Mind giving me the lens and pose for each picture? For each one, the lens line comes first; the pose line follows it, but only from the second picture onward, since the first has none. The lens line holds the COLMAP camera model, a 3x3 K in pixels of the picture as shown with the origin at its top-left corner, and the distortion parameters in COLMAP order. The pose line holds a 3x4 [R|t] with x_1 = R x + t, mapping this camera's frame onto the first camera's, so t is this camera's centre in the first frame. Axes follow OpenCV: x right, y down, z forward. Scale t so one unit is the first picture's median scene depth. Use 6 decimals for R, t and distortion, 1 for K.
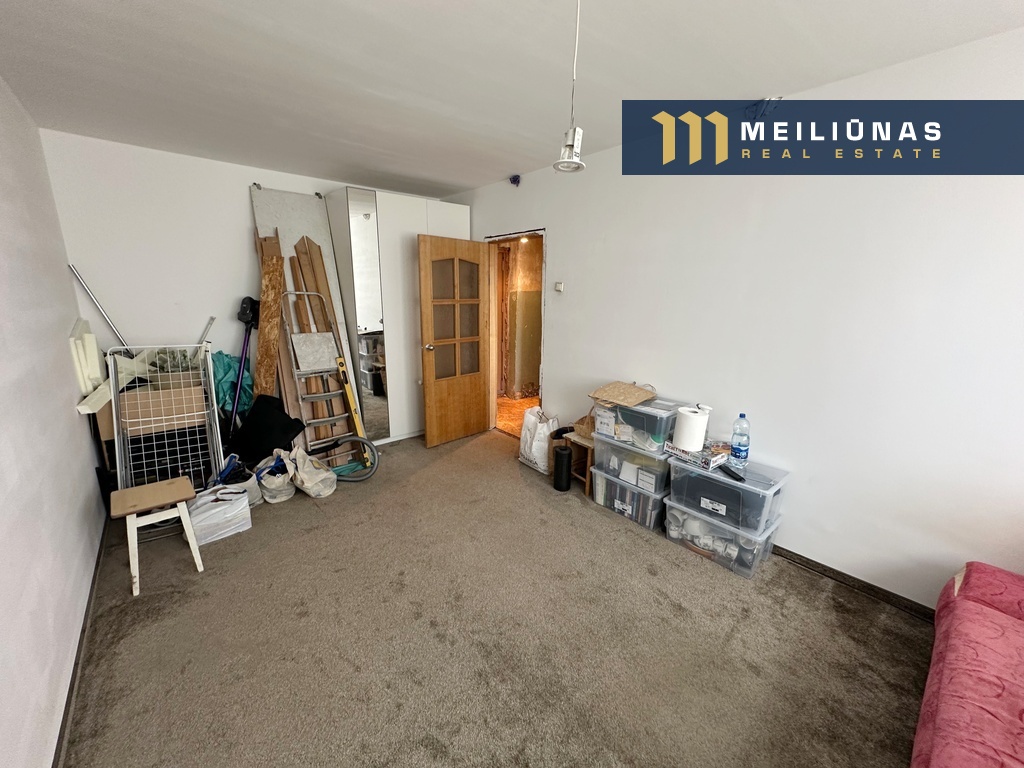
lens RADIAL K [[412.2, 0, 513.6], [0, 412.2, 386.1], [0, 0, 1]] dist [-0.001660, -0.000195]
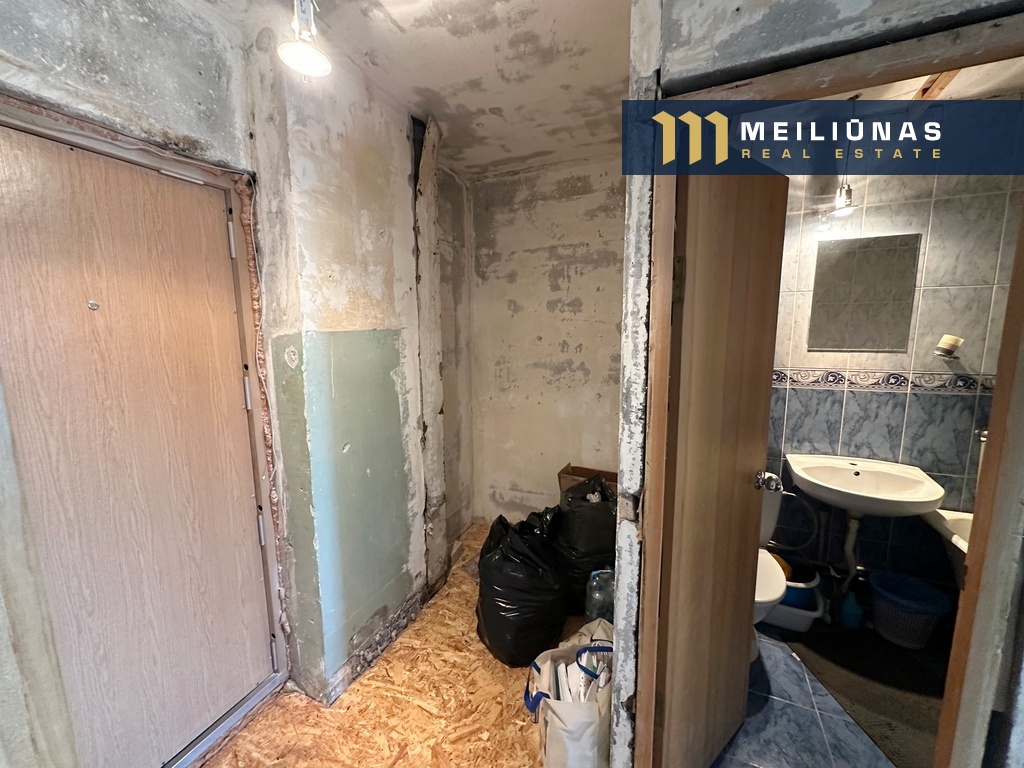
lens RADIAL K [[412.2, 0, 511.4], [0, 412.2, 383.7], [0, 0, 1]] dist [-0.001660, -0.000195]
pose [[0.899147, -0.085018, 0.429311, 0.013351], [0.123065, 0.990485, -0.061598, -0.159379], [-0.419989, 0.108219, 0.901054, 0.684178]]
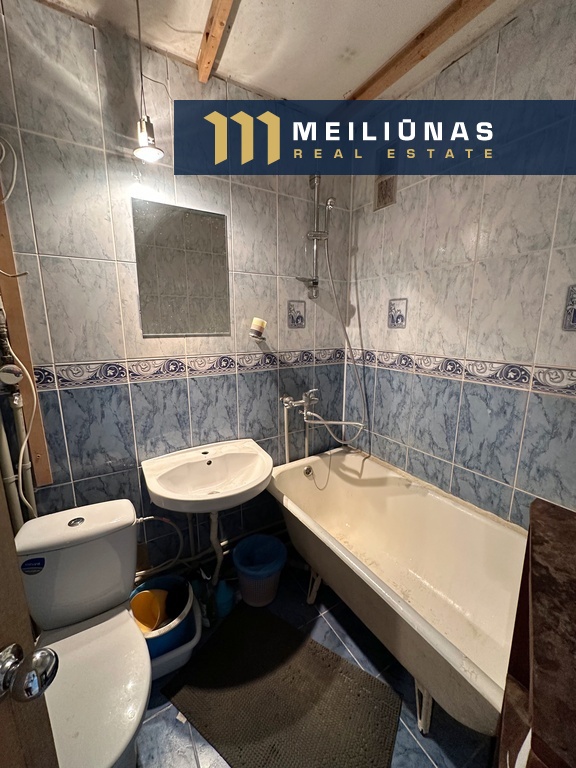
lens RADIAL K [[309.1, 0, 288.3], [0, 309.1, 384.3], [0, 0, 1]] dist [-0.001660, -0.000195]
pose [[0.154928, -0.207807, 0.965823, 0.358803], [0.230399, 0.958269, 0.169223, -0.158531], [-0.960684, 0.196308, 0.196342, 0.824096]]
